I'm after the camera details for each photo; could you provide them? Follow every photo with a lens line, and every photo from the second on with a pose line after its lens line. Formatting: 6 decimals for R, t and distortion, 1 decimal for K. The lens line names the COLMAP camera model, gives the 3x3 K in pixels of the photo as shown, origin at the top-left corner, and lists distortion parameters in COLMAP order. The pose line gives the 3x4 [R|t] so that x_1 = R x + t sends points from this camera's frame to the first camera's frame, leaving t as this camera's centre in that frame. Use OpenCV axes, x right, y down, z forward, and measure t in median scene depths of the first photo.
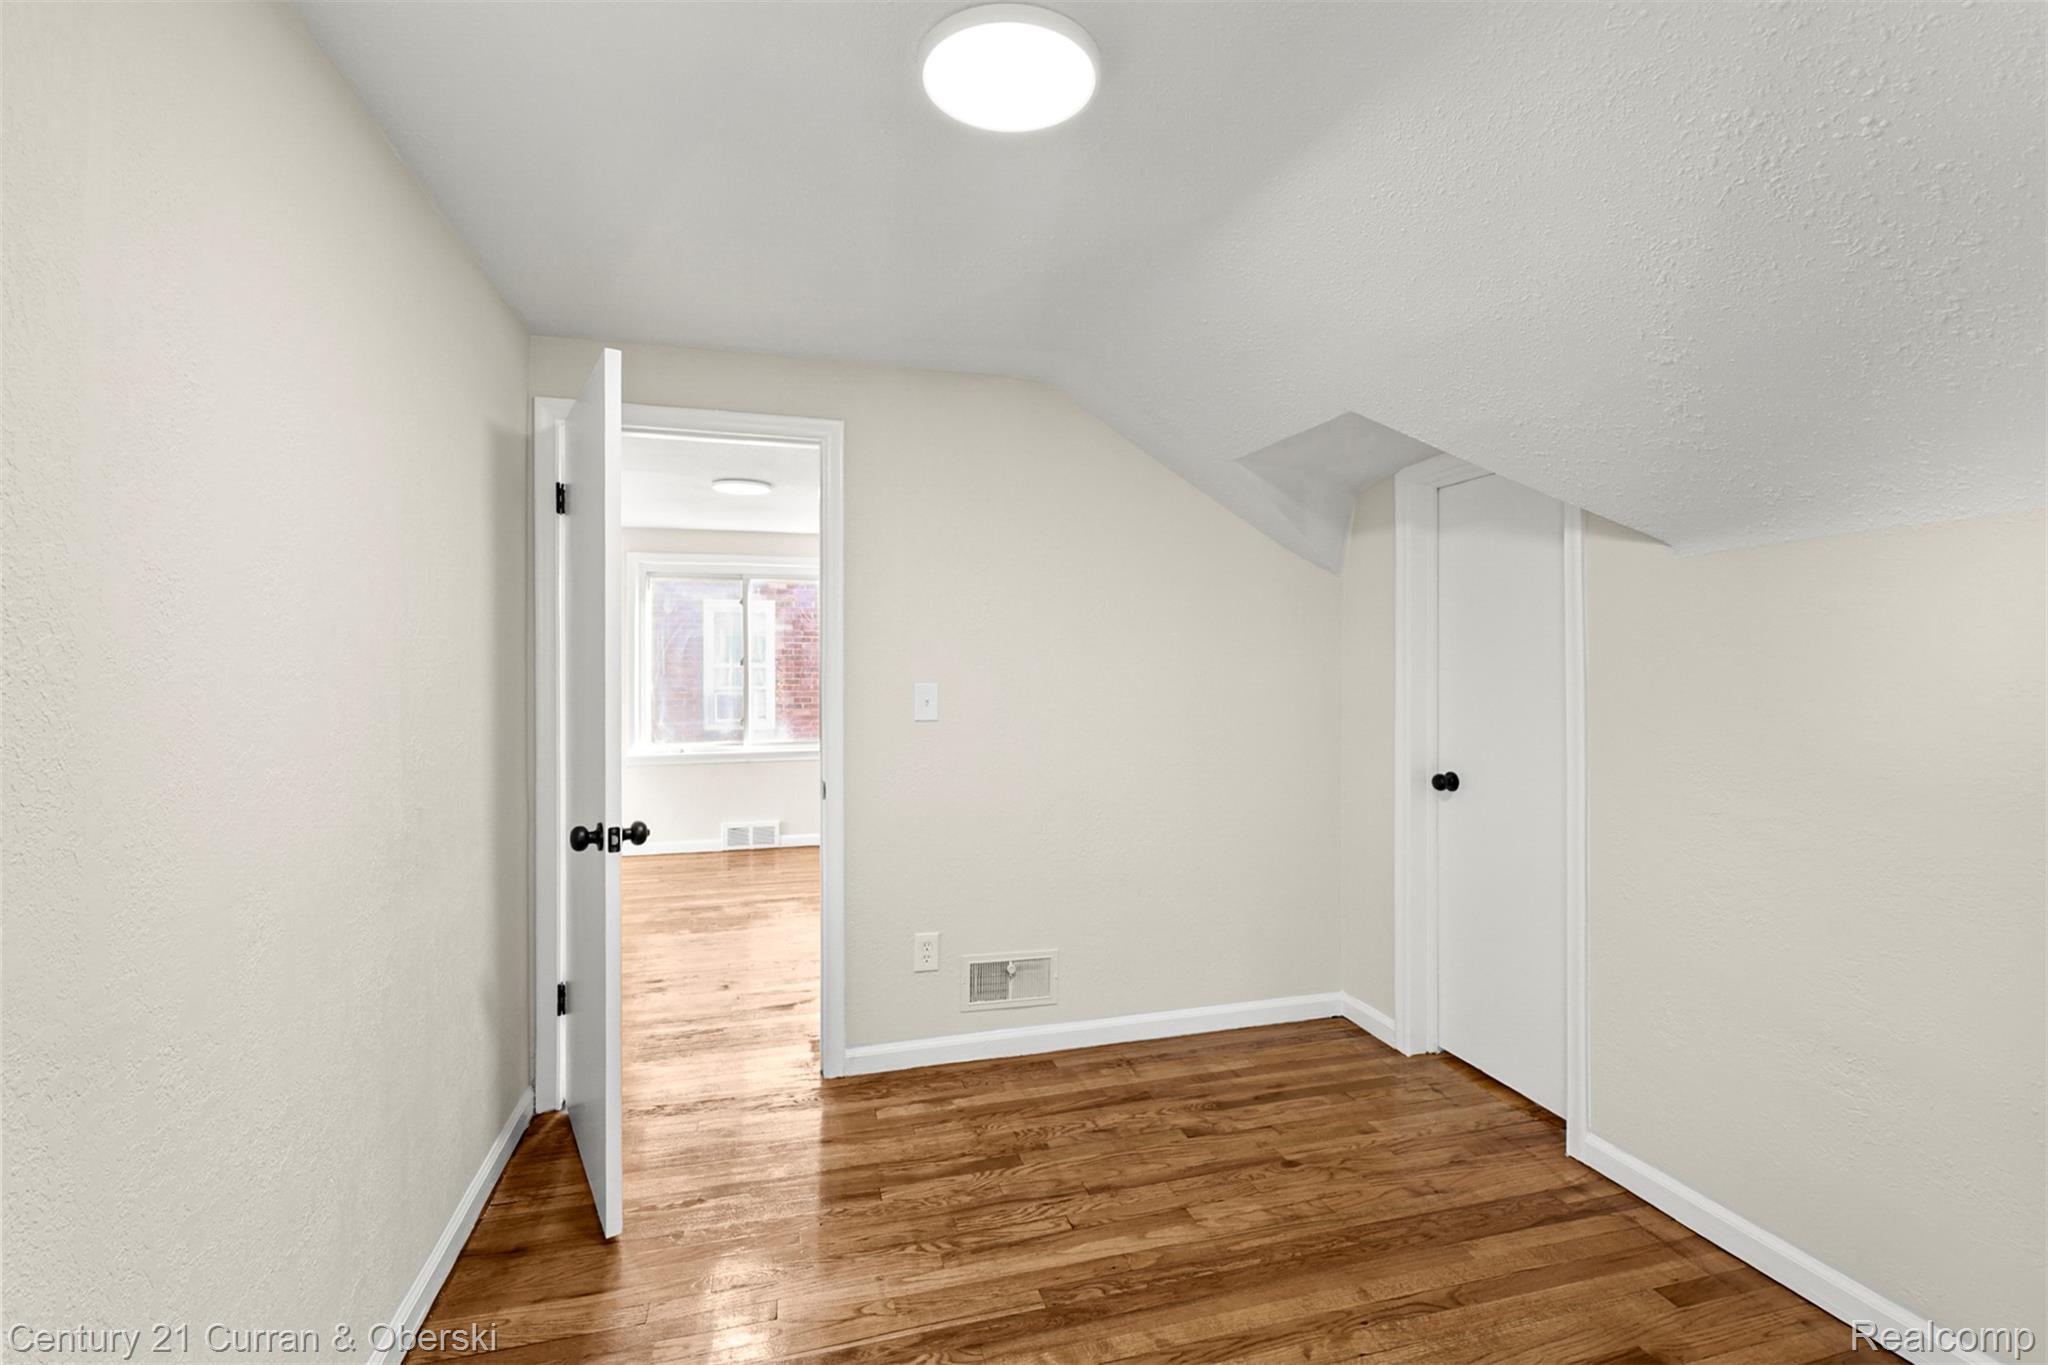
lens RADIAL K [[899.7, 0, 1019.2], [0, 899.7, 670.8], [0, 0, 1]] dist [0.002758, -0.000801]
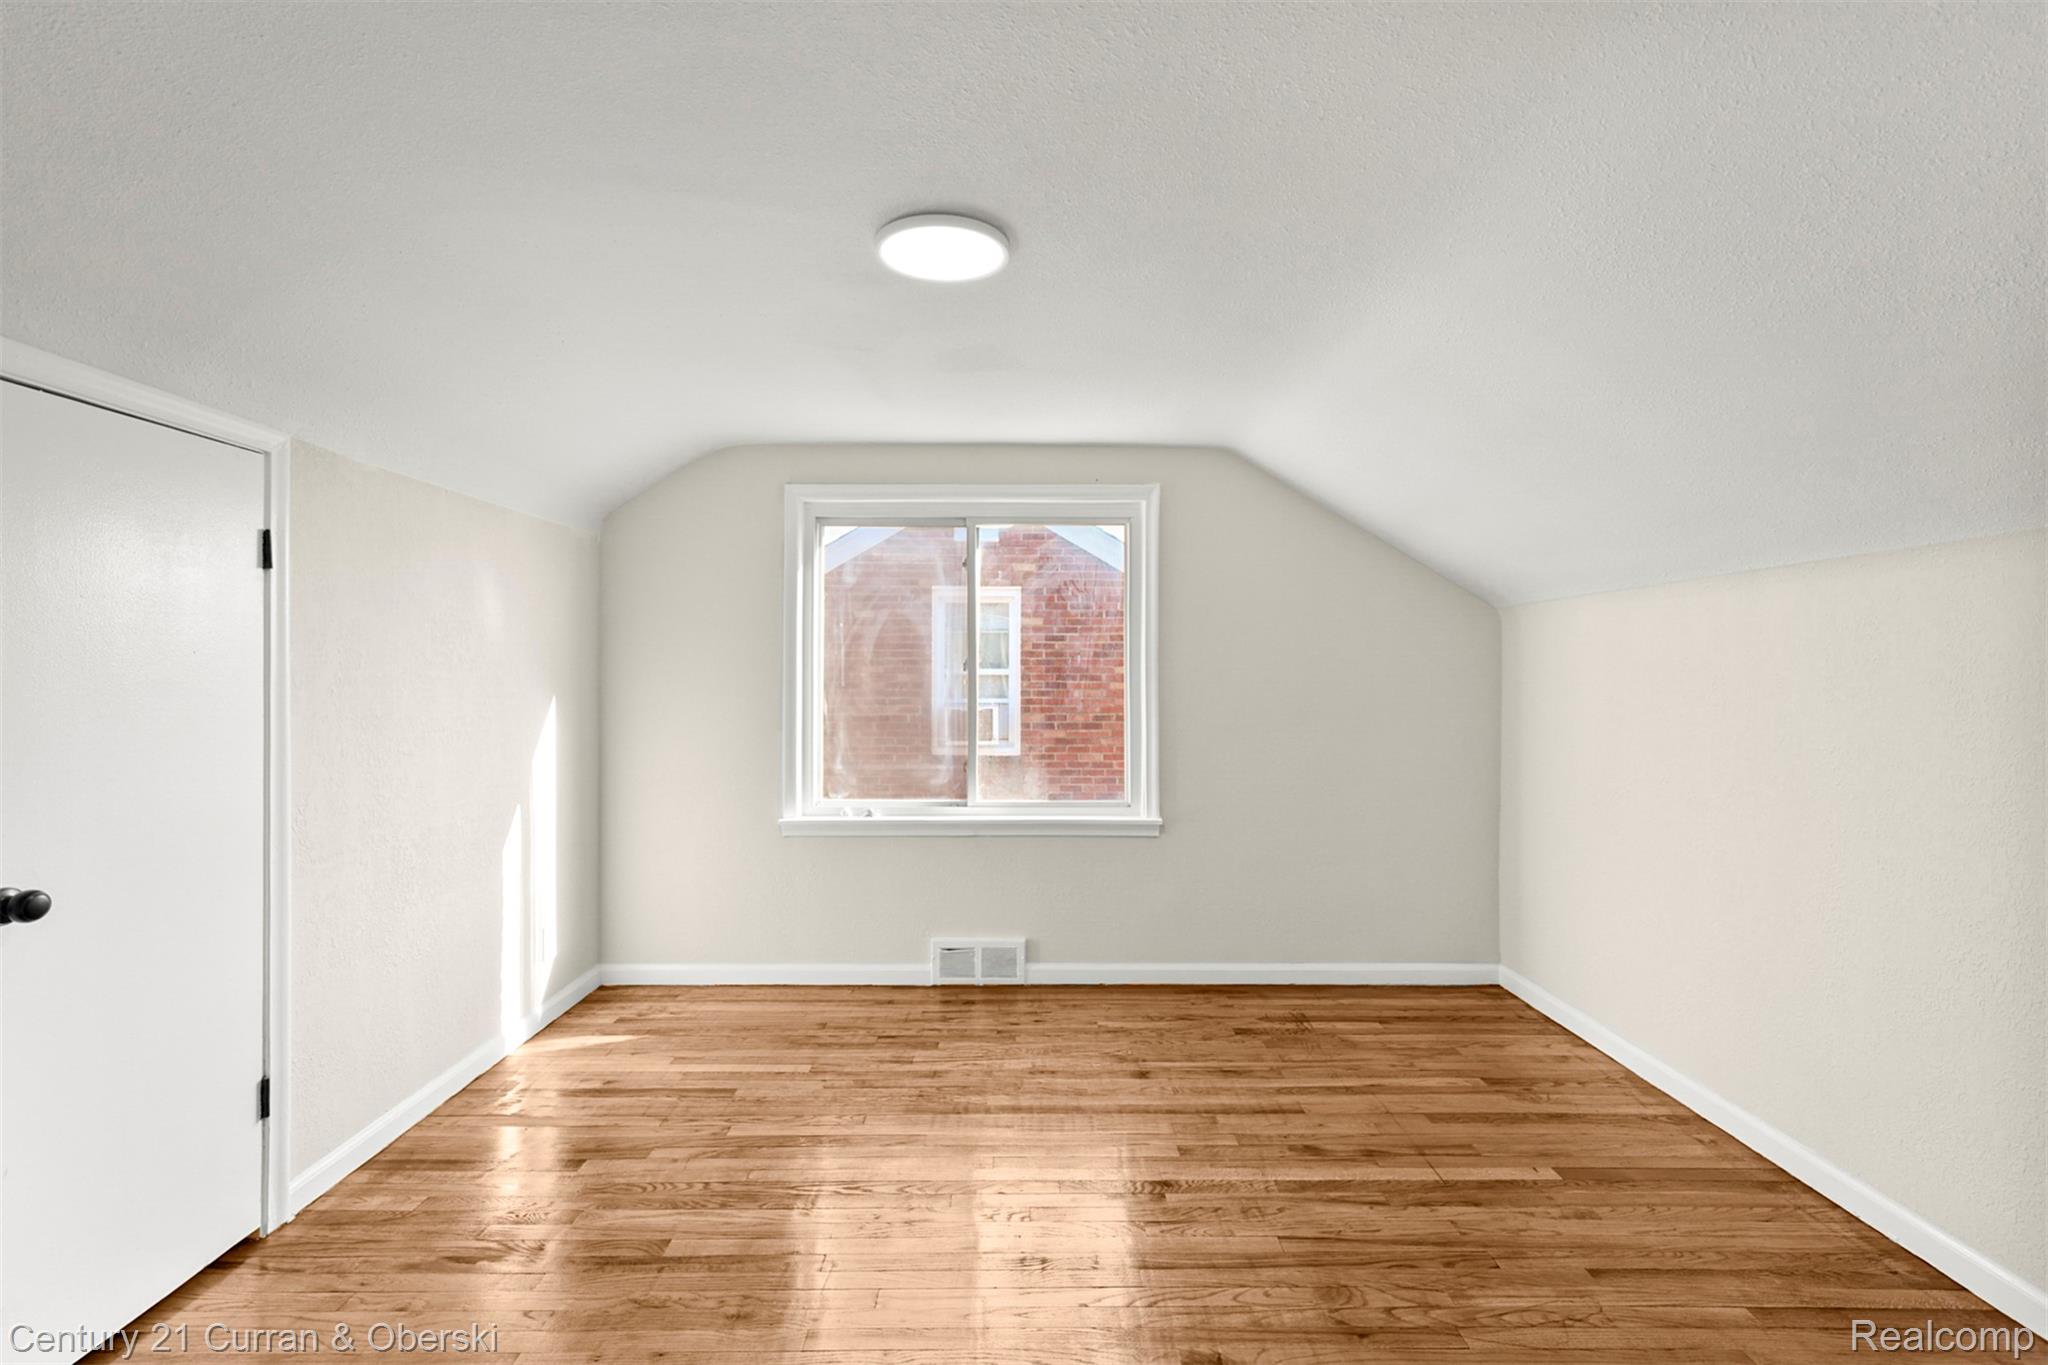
lens RADIAL K [[899.7, 0, 1028.2], [0, 899.7, 678.0], [0, 0, 1]] dist [0.002758, -0.000801]
pose [[0.966791, 0.004086, -0.255535, -0.117296], [-0.003681, 0.999991, 0.002065, -0.002755], [0.255541, -0.001056, 0.966798, 0.441204]]
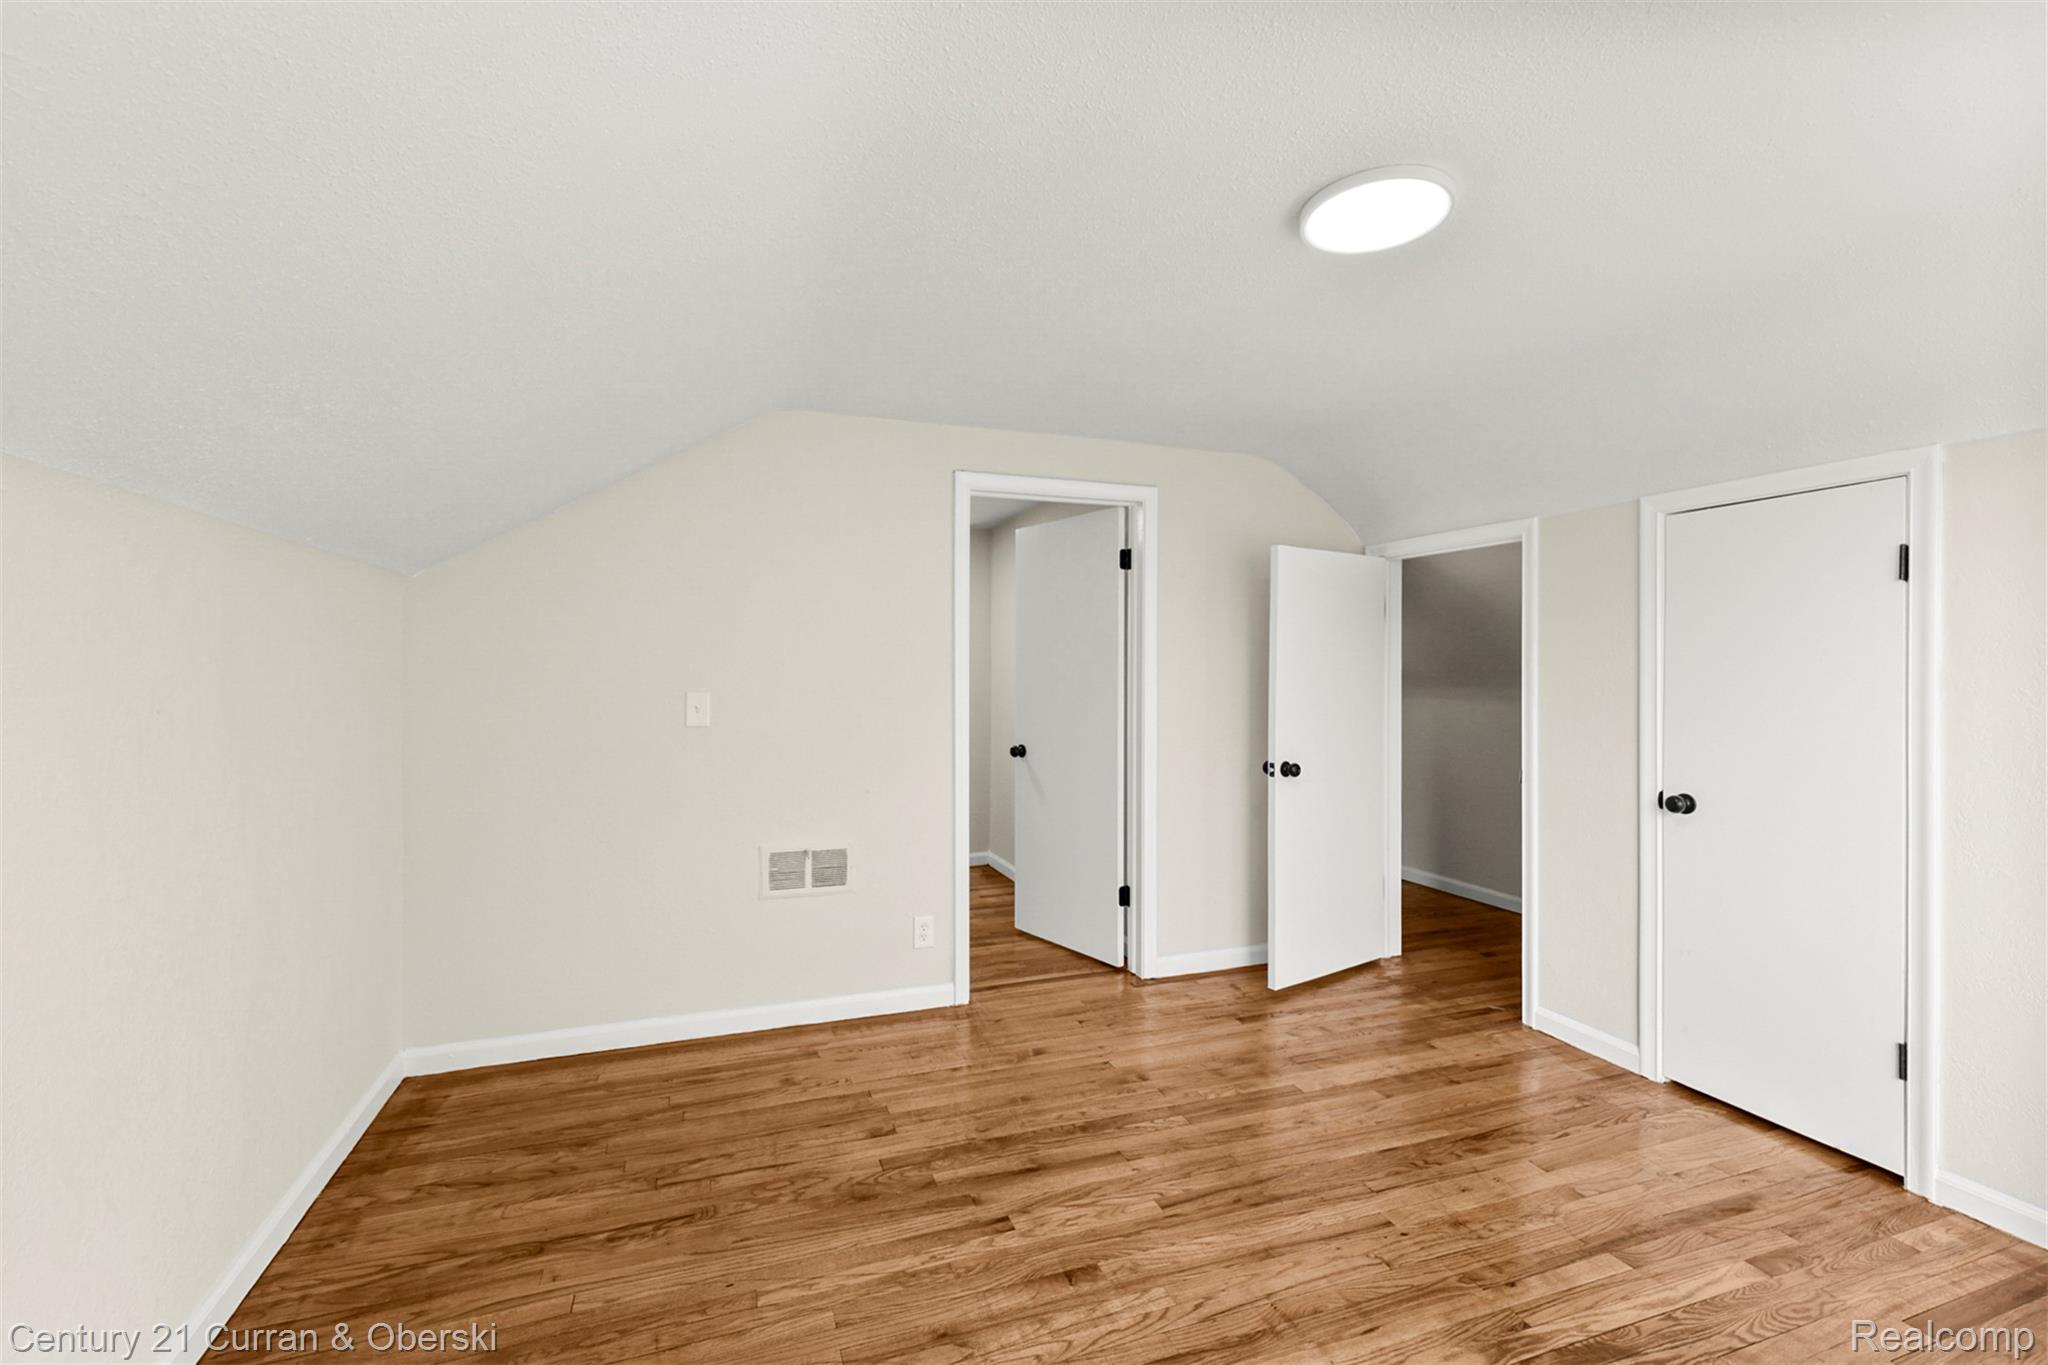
lens RADIAL K [[899.7, 0, 1023.2], [0, 899.7, 677.5], [0, 0, 1]] dist [0.002758, -0.000801]
pose [[-0.997291, 0.003560, -0.073475, -0.073528], [0.003221, 0.999984, 0.004721, -0.005302], [0.073491, 0.004472, -0.997286, 1.463566]]
